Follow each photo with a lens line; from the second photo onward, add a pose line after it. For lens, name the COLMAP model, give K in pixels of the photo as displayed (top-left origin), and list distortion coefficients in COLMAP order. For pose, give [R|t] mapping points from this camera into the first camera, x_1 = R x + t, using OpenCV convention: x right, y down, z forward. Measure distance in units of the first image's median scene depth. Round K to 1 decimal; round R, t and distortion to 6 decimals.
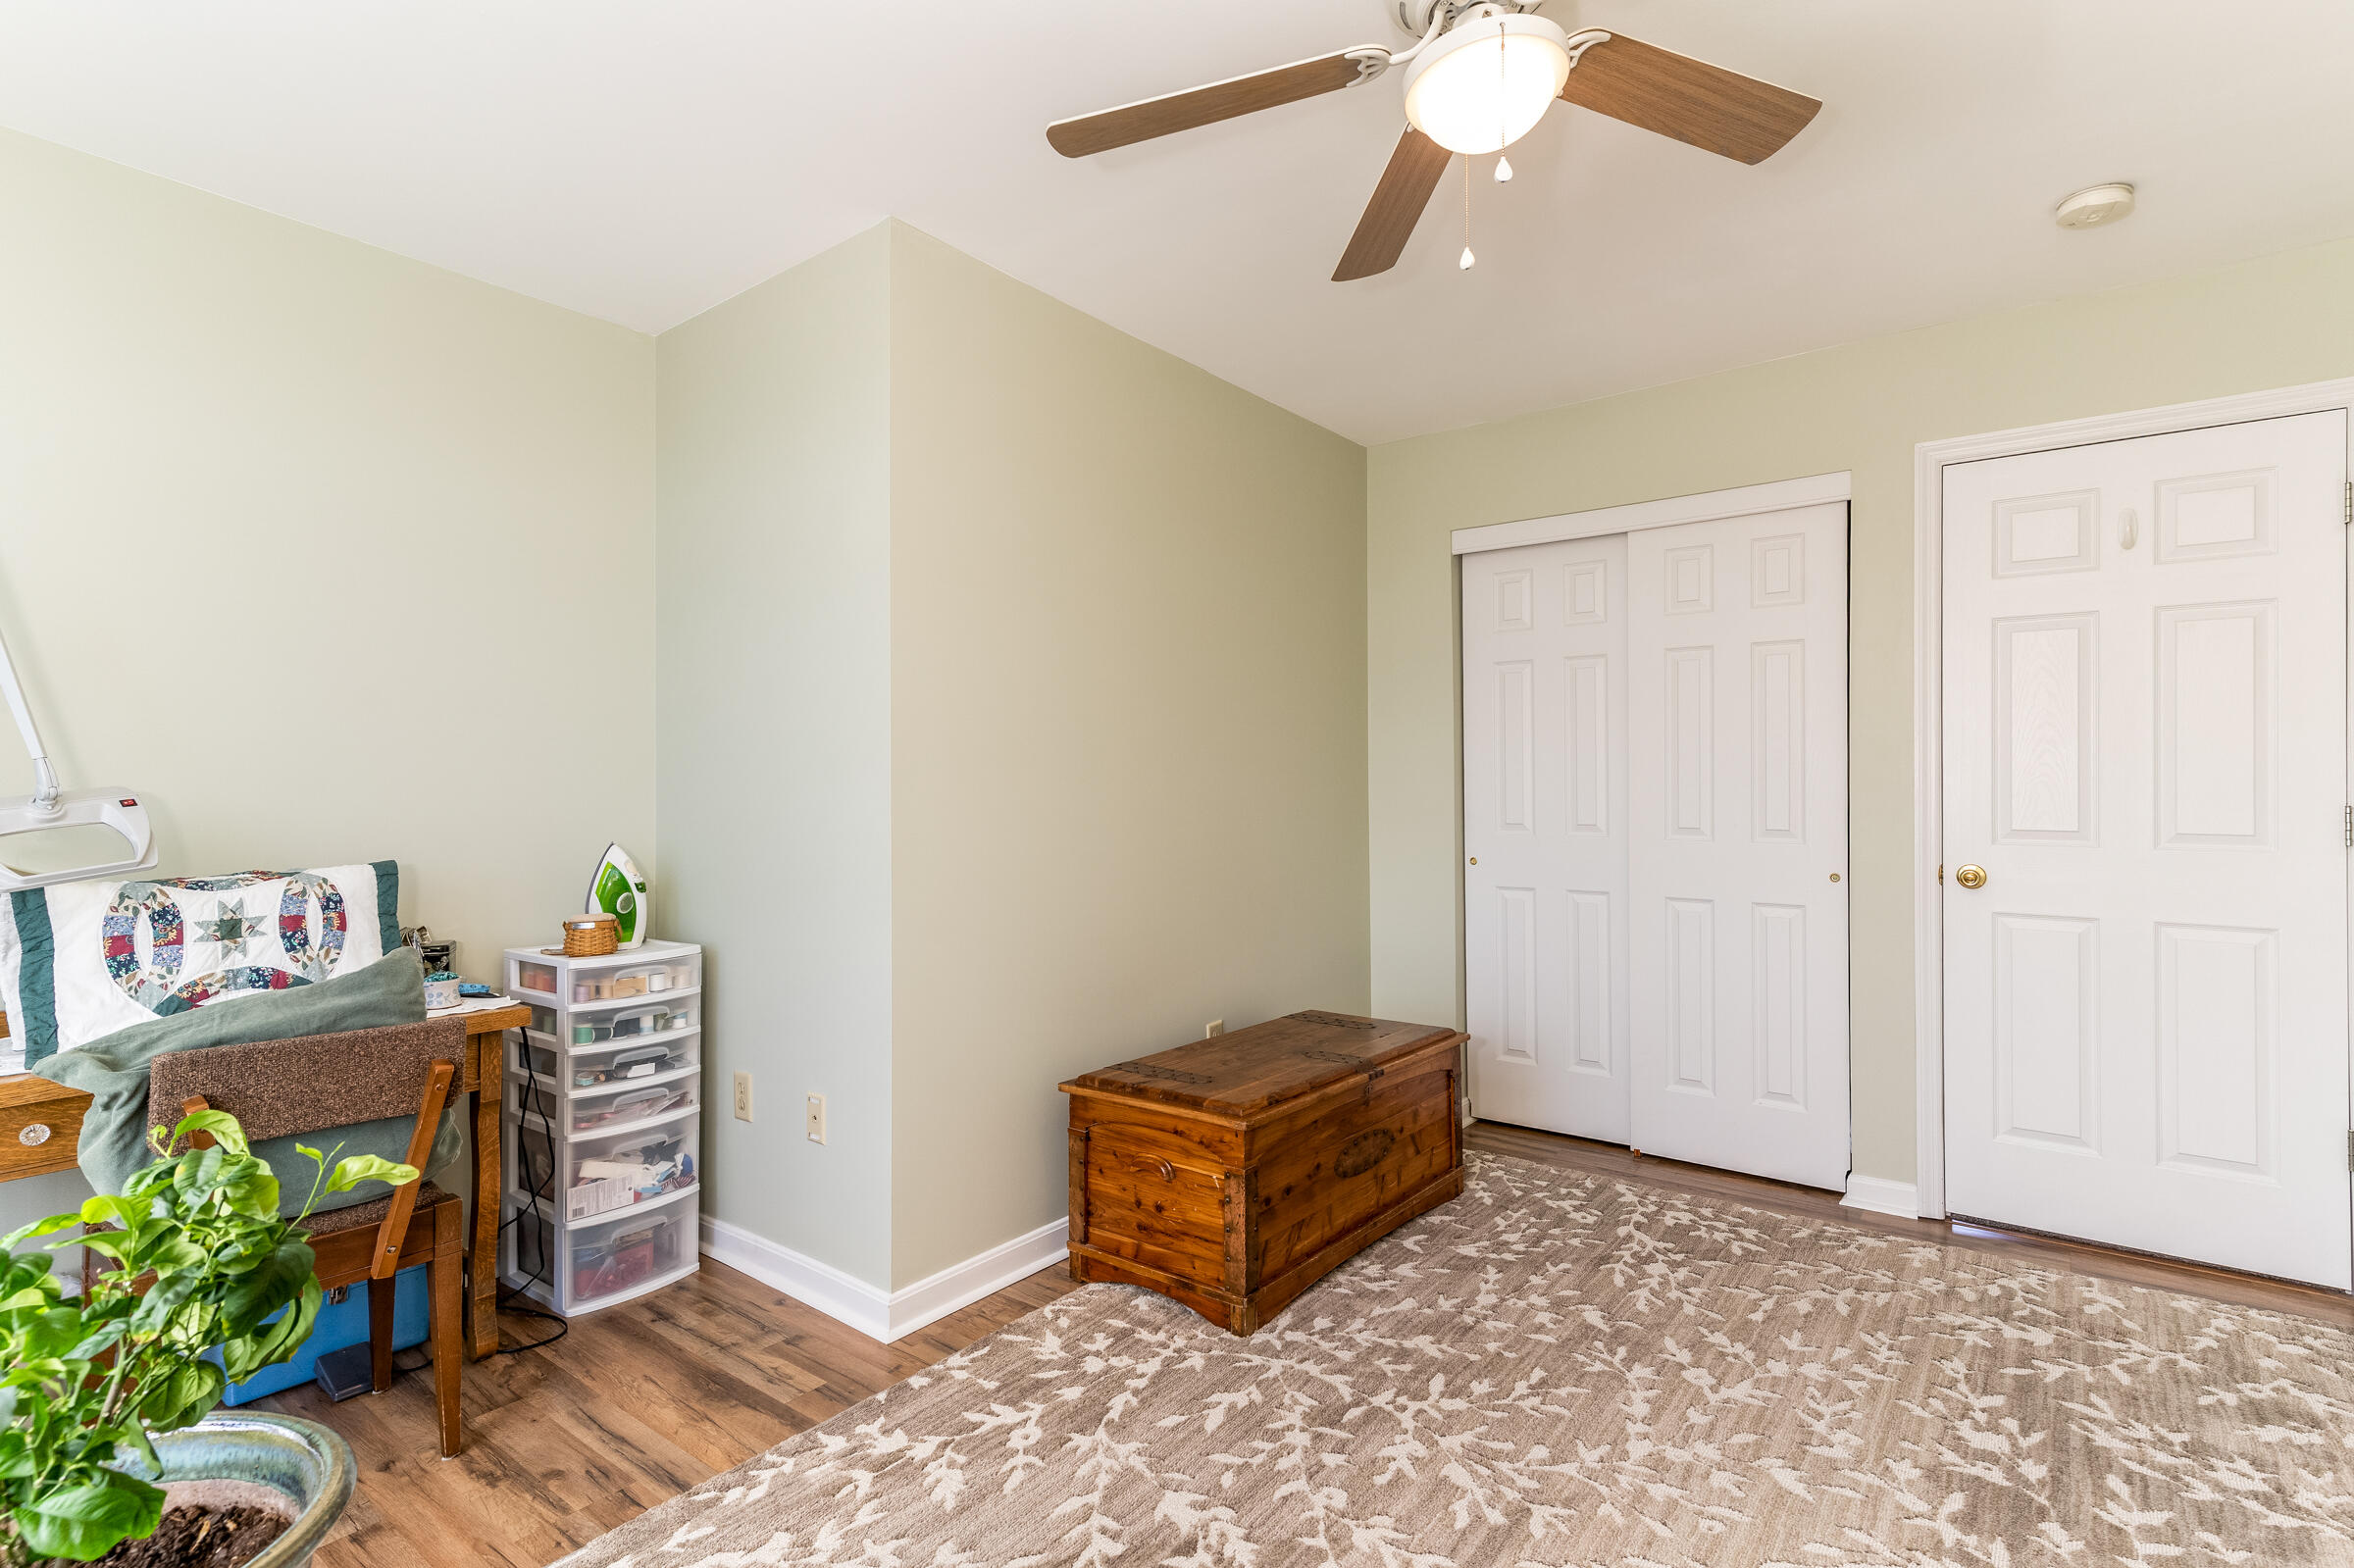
lens RADIAL K [[1114.6, 0, 1177.0], [0, 1114.6, 784.0], [0, 0, 1]] dist [0.000519, 0.000132]
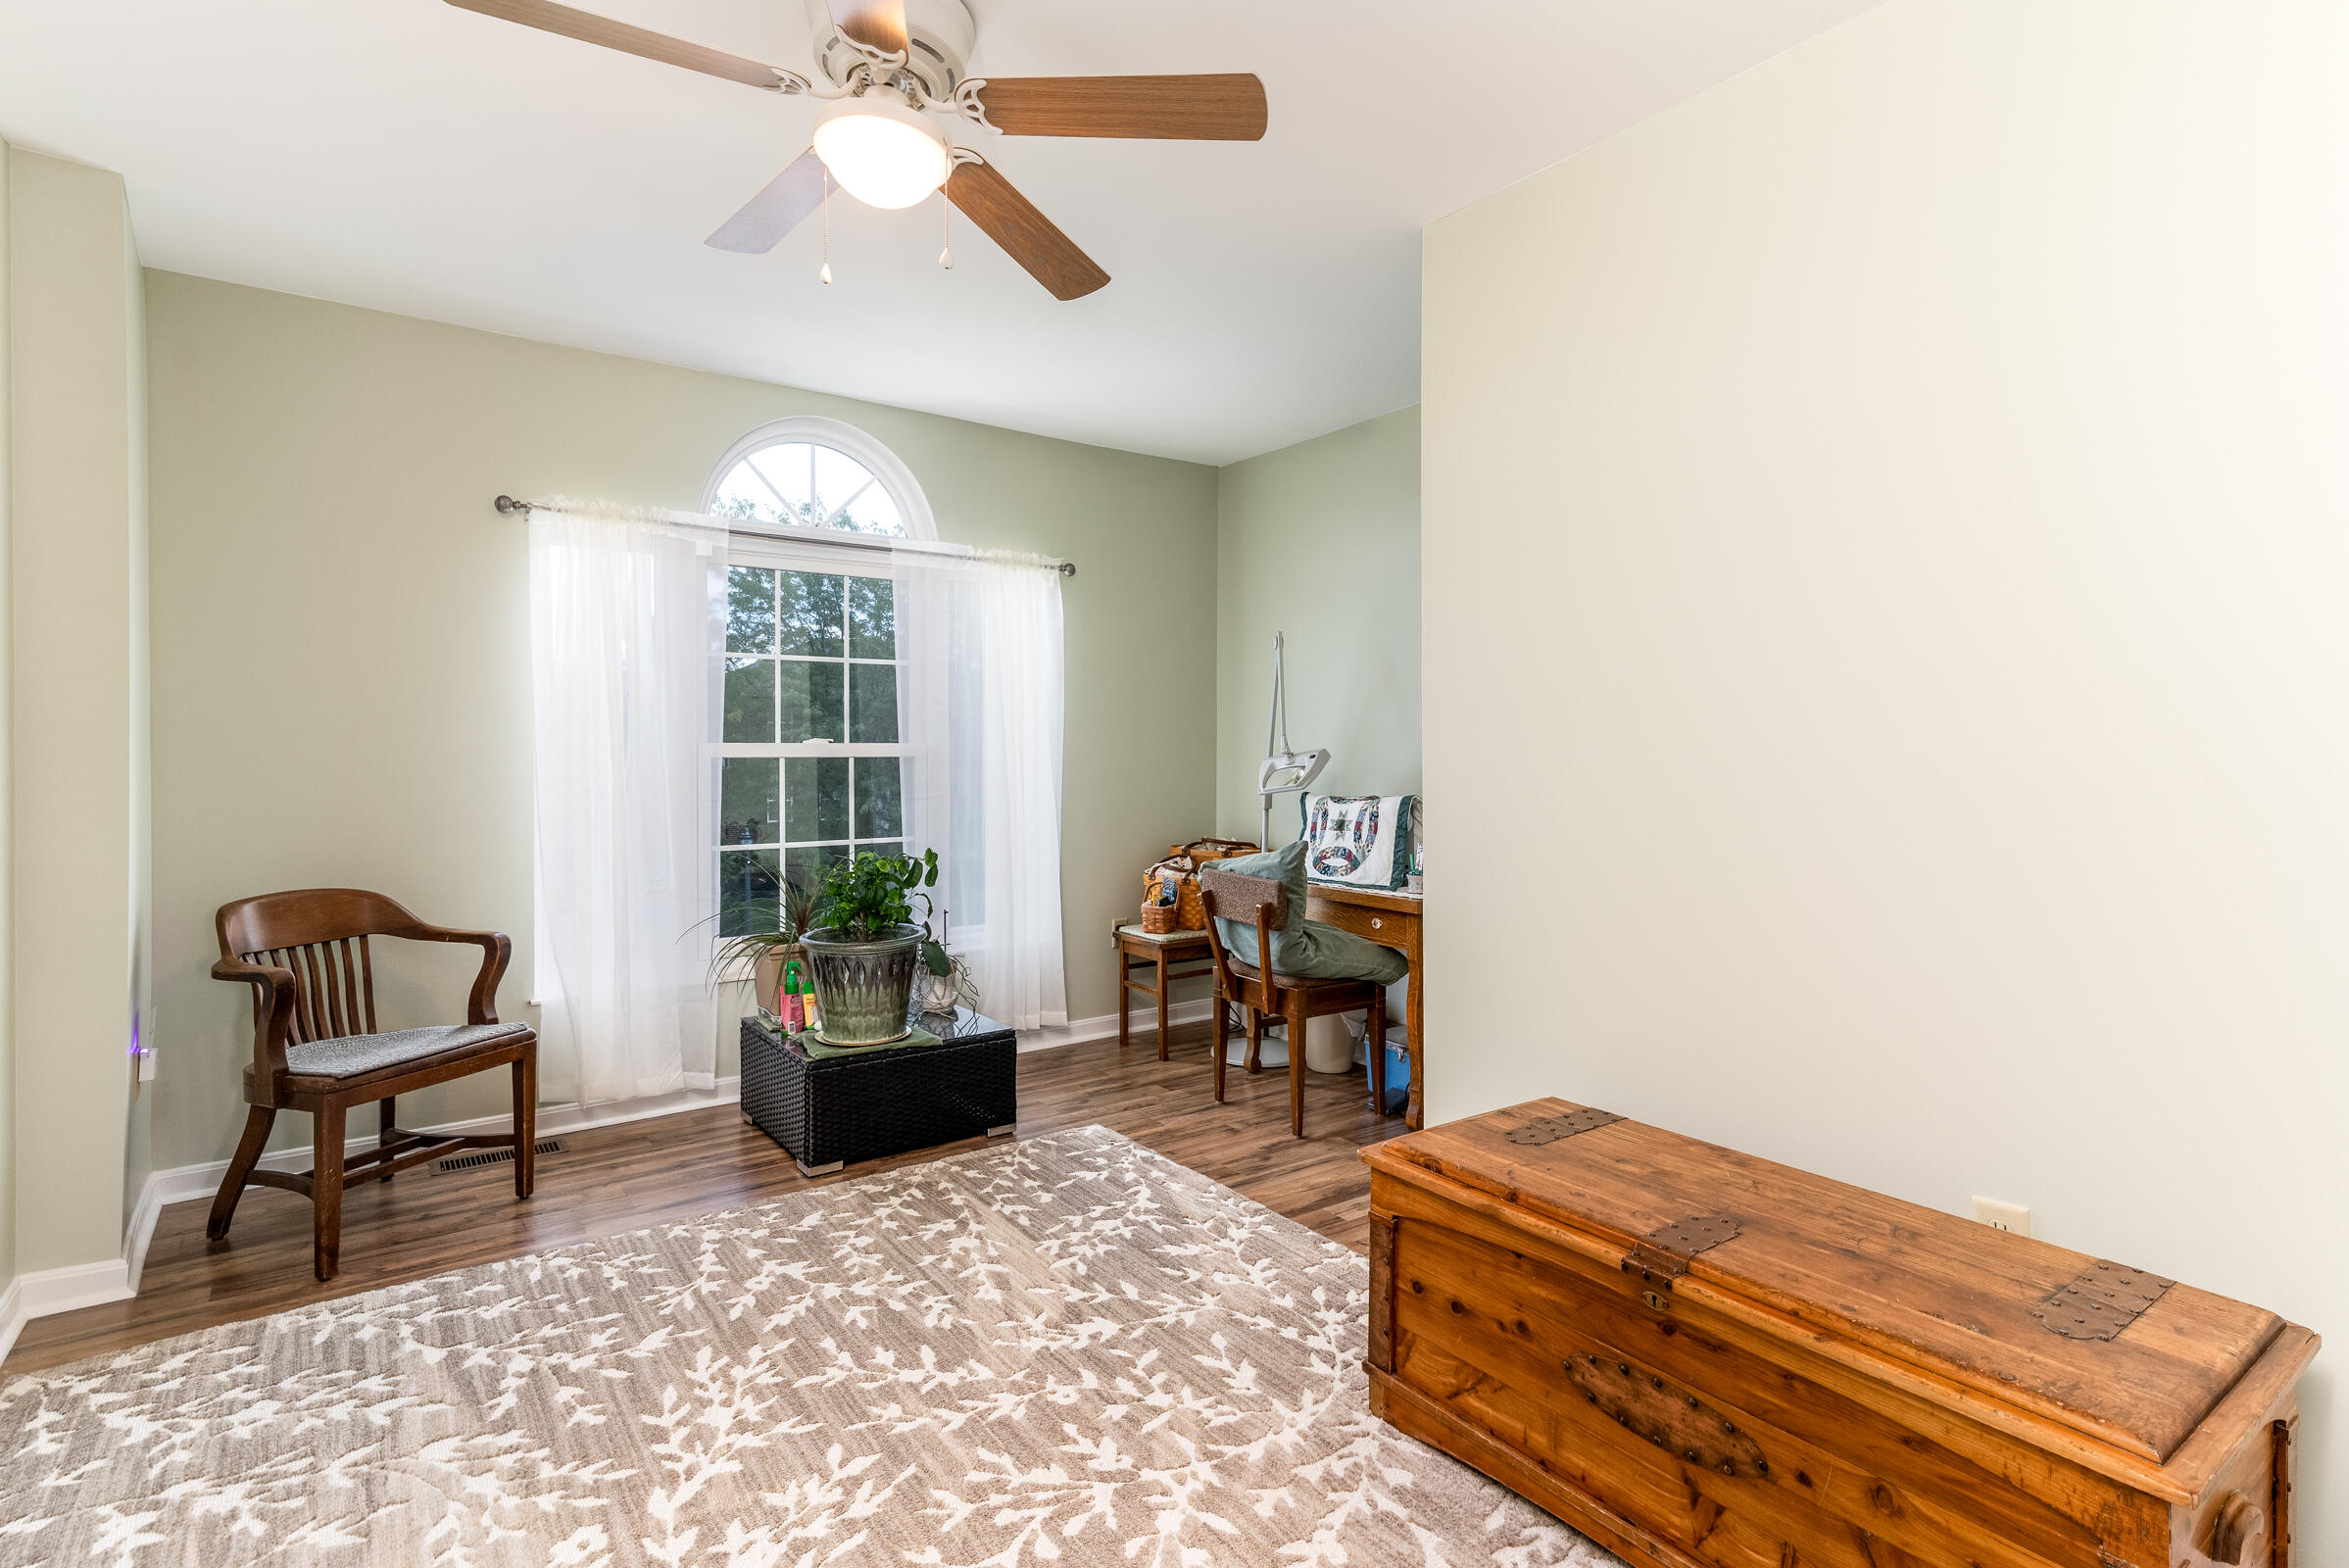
lens RADIAL K [[1132.1, 0, 1179.1], [0, 1132.1, 744.6], [0, 0, 1]] dist [0.003323, 0.000487]
pose [[-0.262703, 0.001873, -0.964875, 1.016384], [0.003047, 0.999995, 0.001111, -0.007639], [0.964872, -0.002648, -0.262707, 1.197144]]
